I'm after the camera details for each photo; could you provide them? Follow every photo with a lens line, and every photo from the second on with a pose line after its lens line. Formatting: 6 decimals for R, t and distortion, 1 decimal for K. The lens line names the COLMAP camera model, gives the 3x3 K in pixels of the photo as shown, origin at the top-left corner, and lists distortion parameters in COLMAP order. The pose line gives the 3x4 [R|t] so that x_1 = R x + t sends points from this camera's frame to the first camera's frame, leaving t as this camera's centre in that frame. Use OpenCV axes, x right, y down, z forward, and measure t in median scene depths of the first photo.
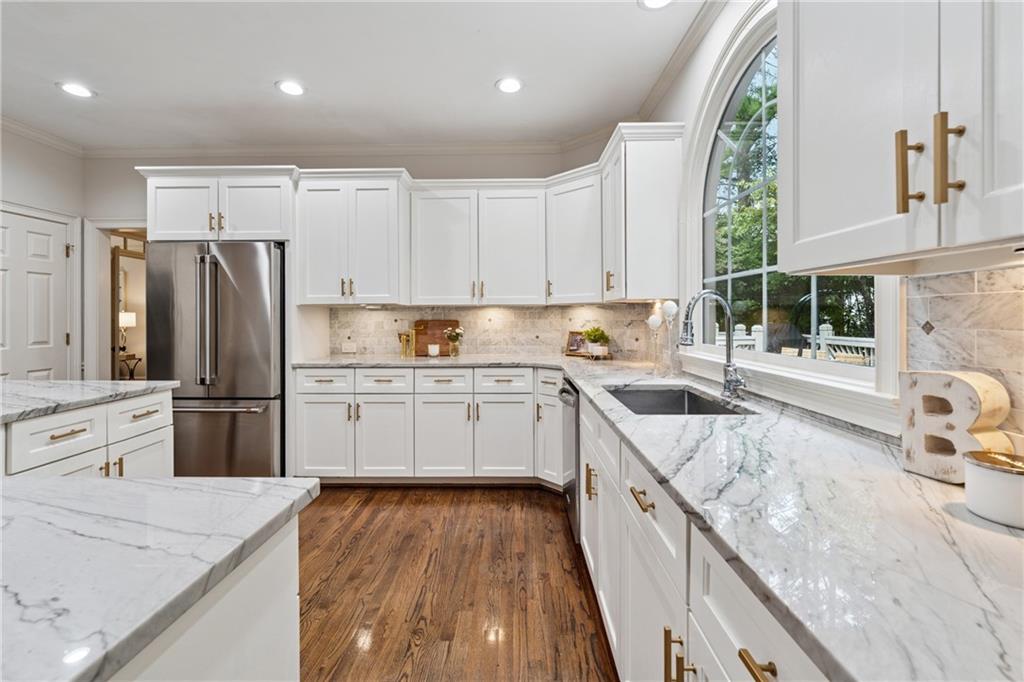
lens RADIAL K [[422.2, 0, 511.6], [0, 422.2, 321.6], [0, 0, 1]] dist [-0.001036, -0.000133]
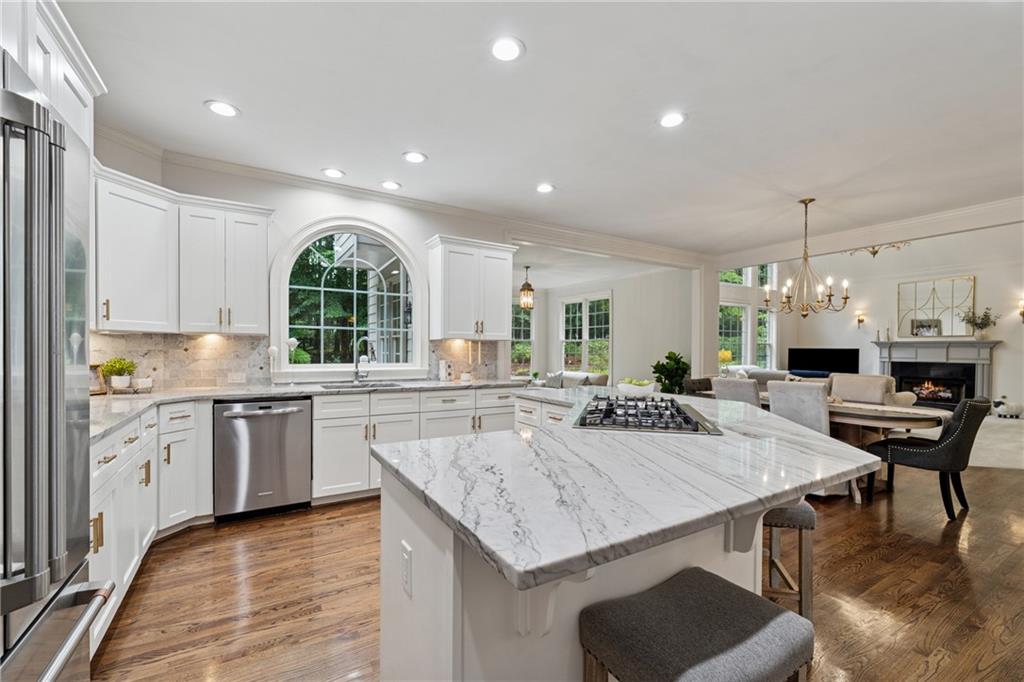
lens RADIAL K [[431.4, 0, 512.0], [0, 431.4, 341.0], [0, 0, 1]] dist [0.000328, 0.000034]
pose [[-0.524351, 0.016216, 0.851348, -1.206959], [0.001094, 0.999831, -0.018371, -0.006072], [-0.851501, -0.008702, -0.524280, 0.952860]]
